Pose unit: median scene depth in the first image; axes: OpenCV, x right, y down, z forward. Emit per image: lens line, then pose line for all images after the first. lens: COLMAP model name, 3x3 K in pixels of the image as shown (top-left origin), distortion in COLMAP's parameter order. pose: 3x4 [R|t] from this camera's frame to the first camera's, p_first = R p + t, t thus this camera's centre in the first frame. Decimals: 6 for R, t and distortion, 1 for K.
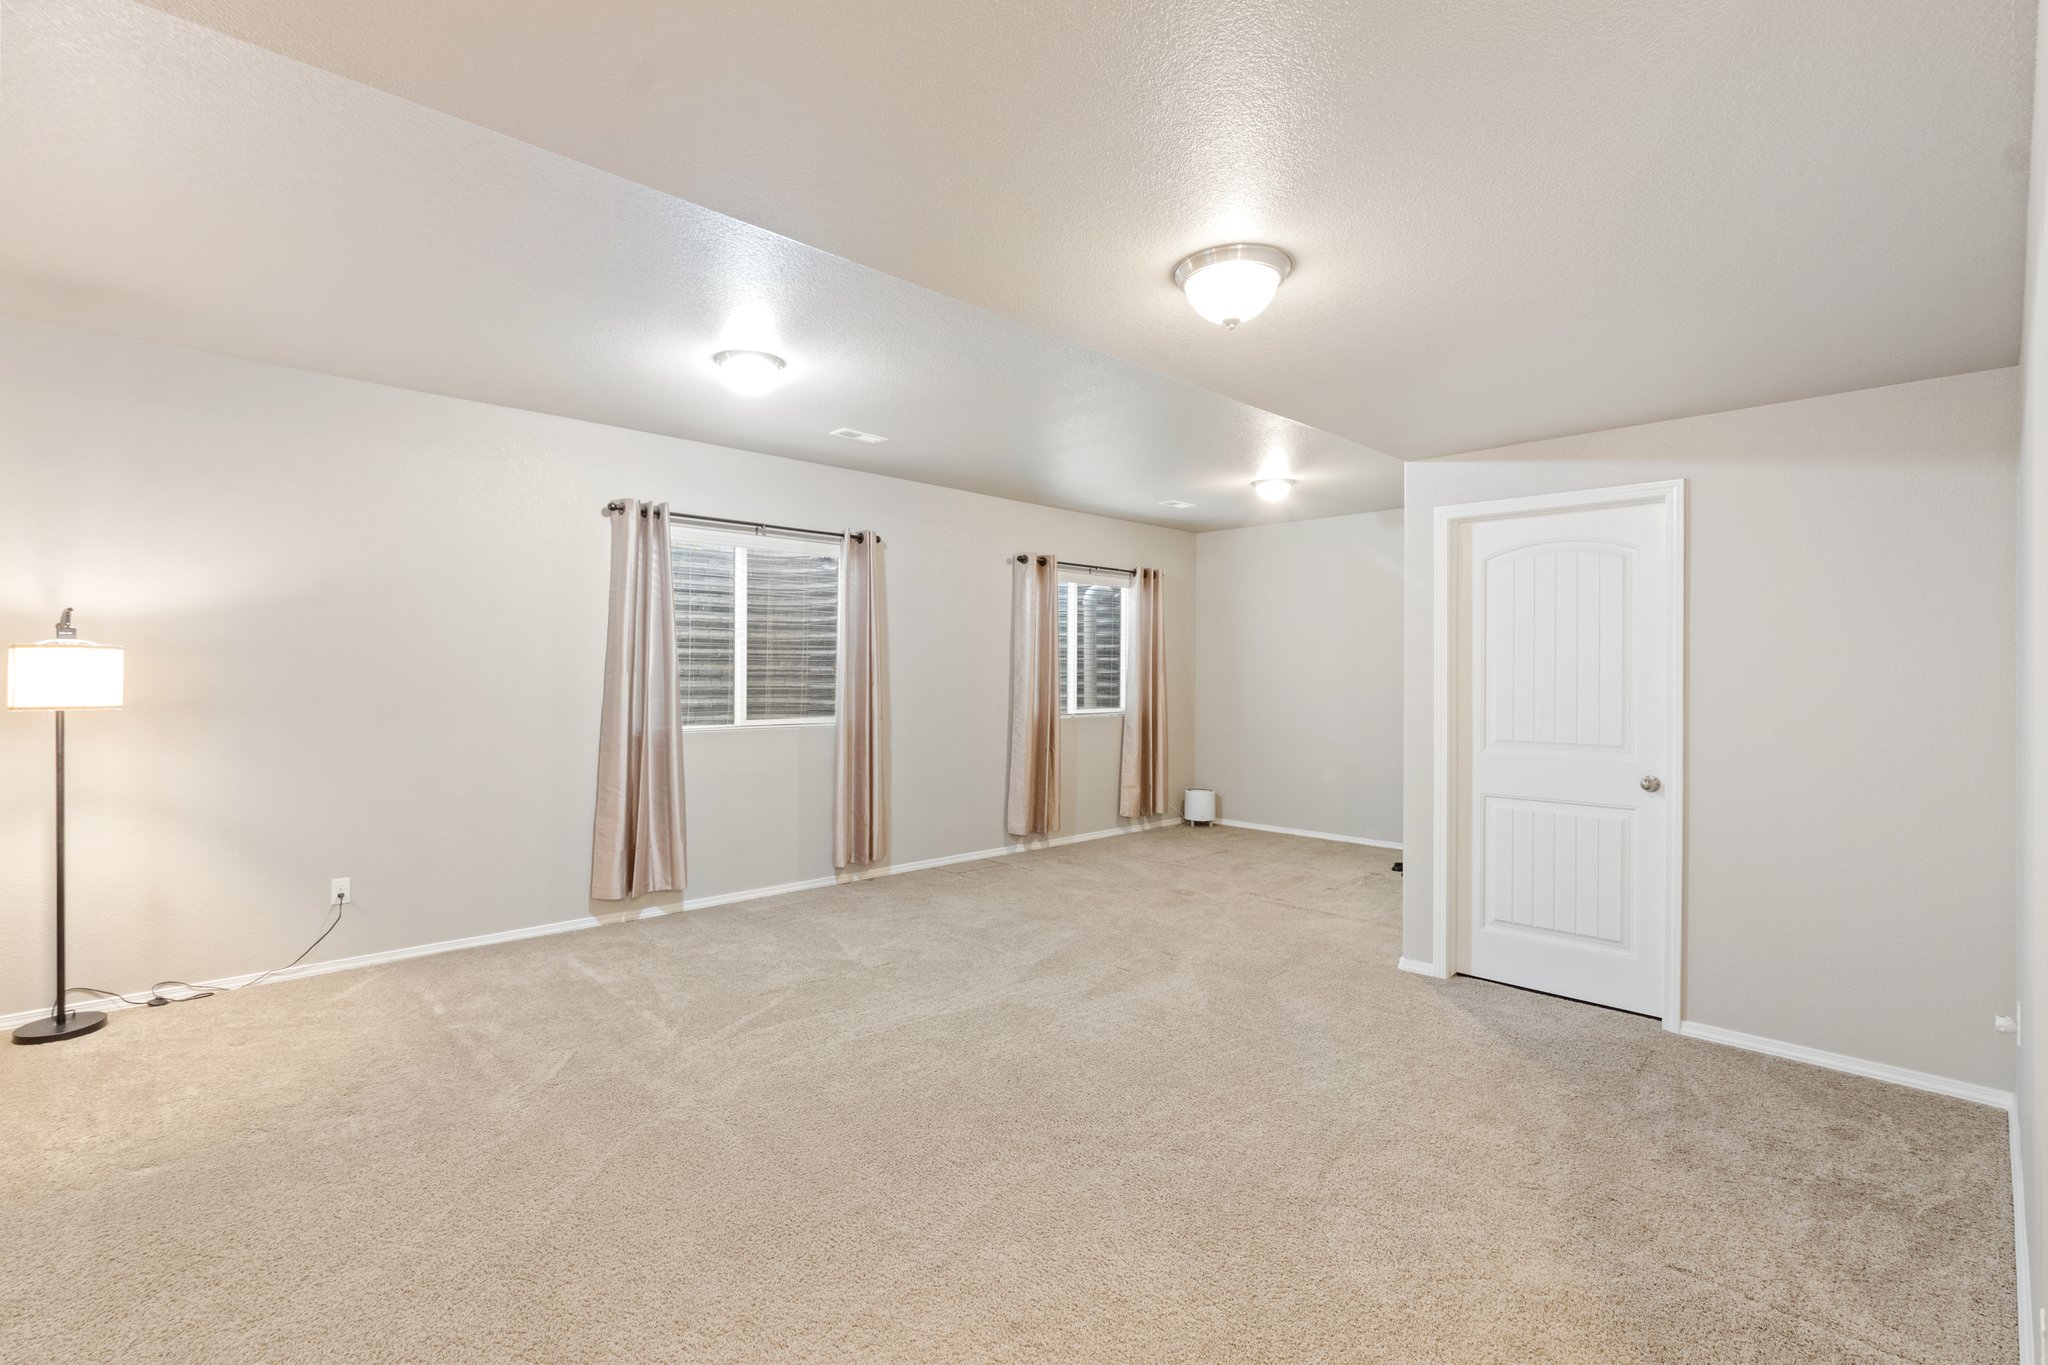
lens RADIAL K [[957.6, 0, 988.7], [0, 957.6, 684.3], [0, 0, 1]] dist [-0.002539, -0.000734]
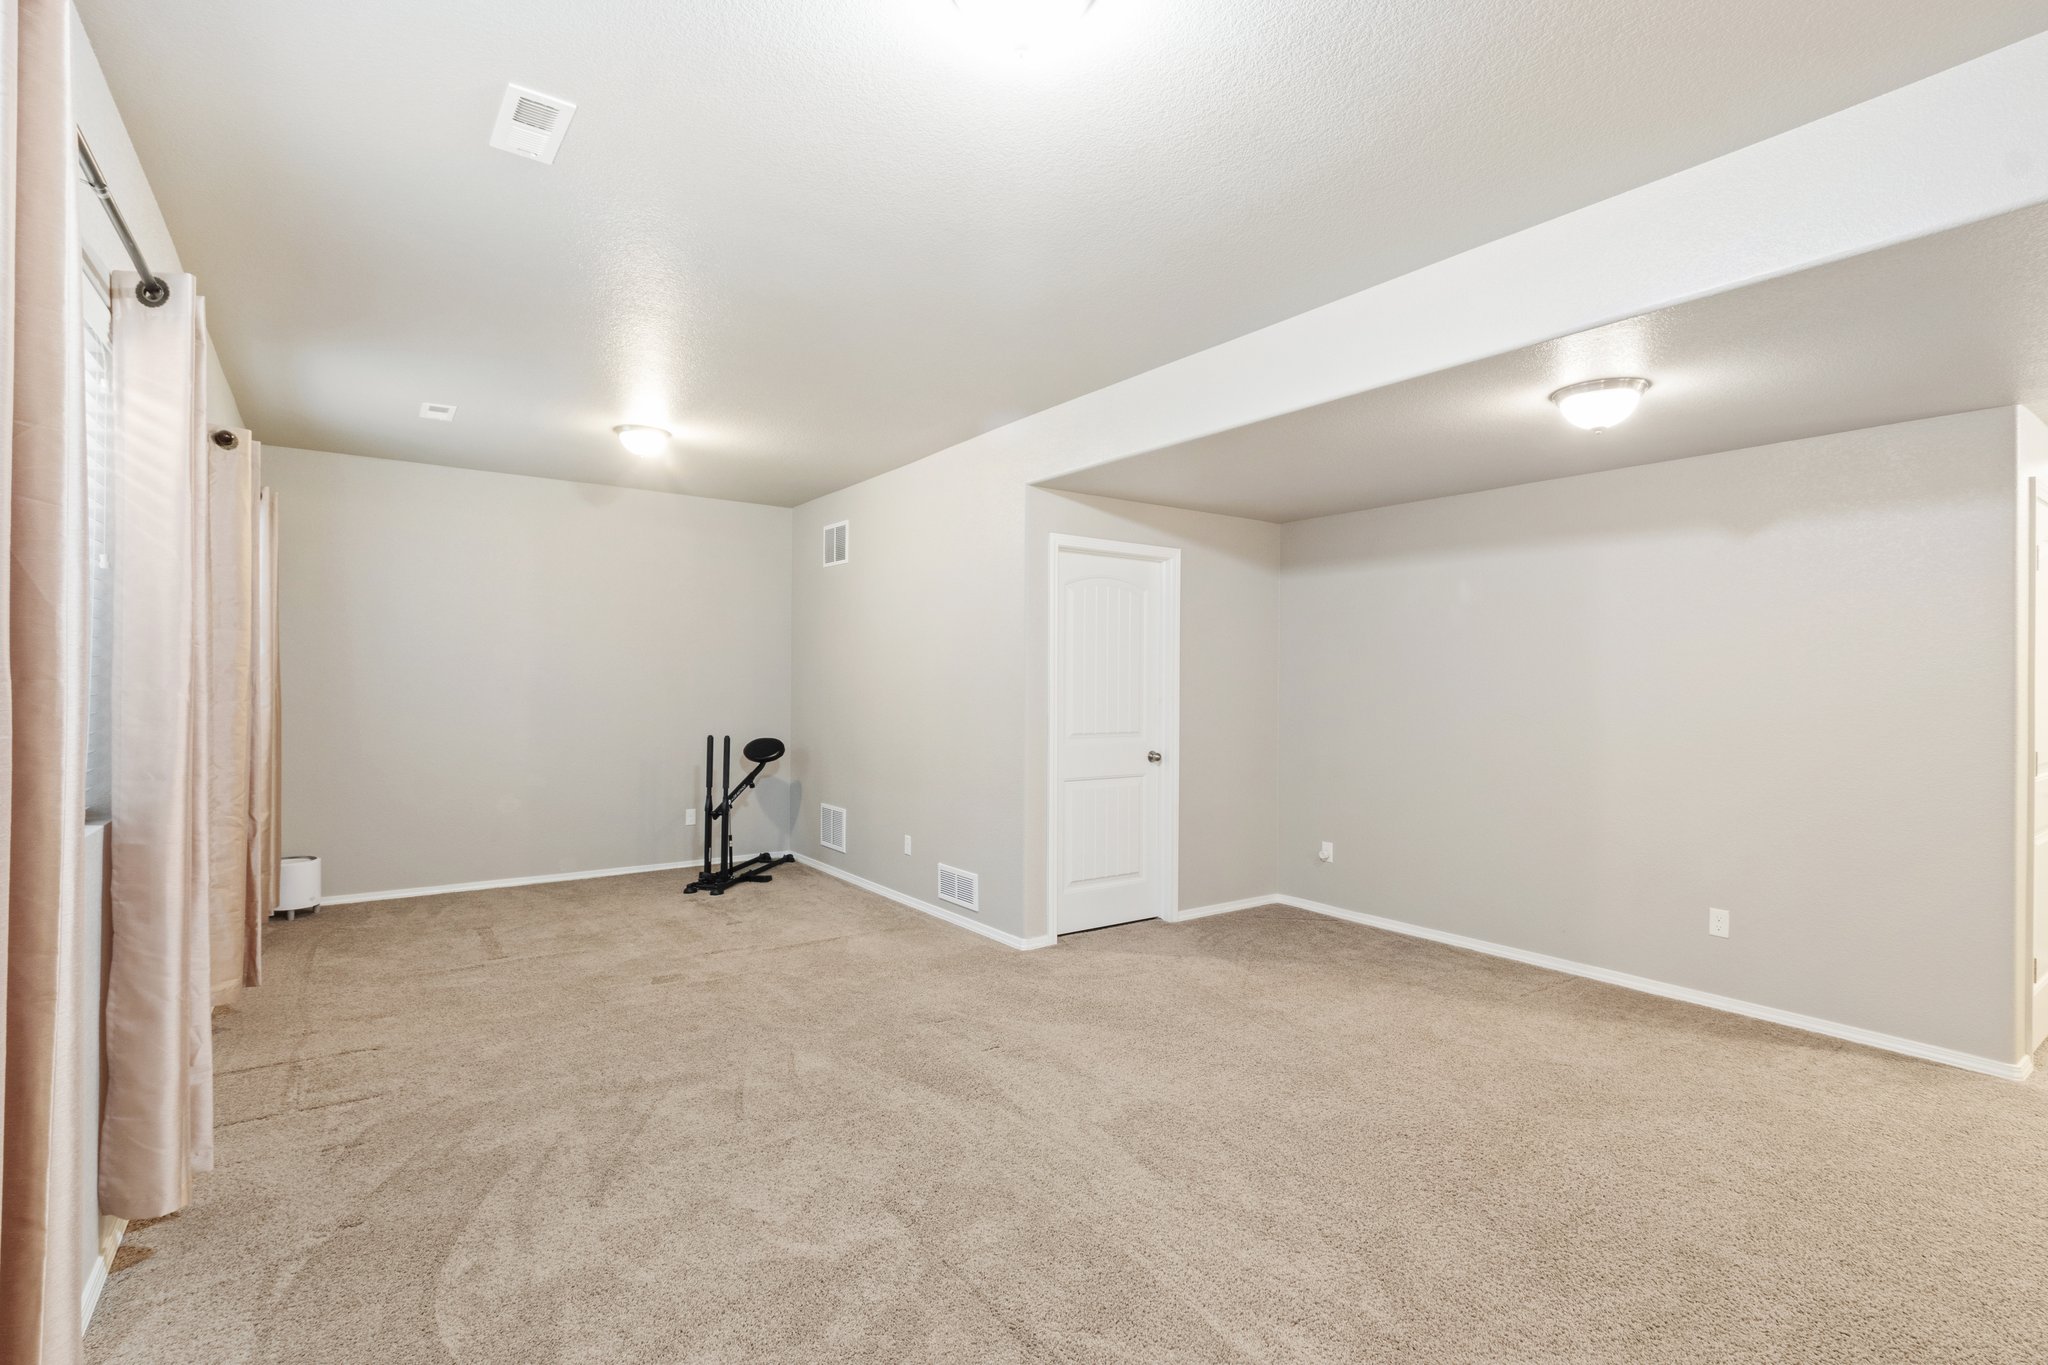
lens RADIAL K [[948.7, 0, 1007.4], [0, 948.7, 678.1], [0, 0, 1]] dist [0.001399, 0.000747]
pose [[0.143979, -0.003679, 0.989574, -0.626944], [0.005673, 0.999980, 0.002893, -0.015548], [-0.989564, 0.005197, 0.143997, 0.845598]]
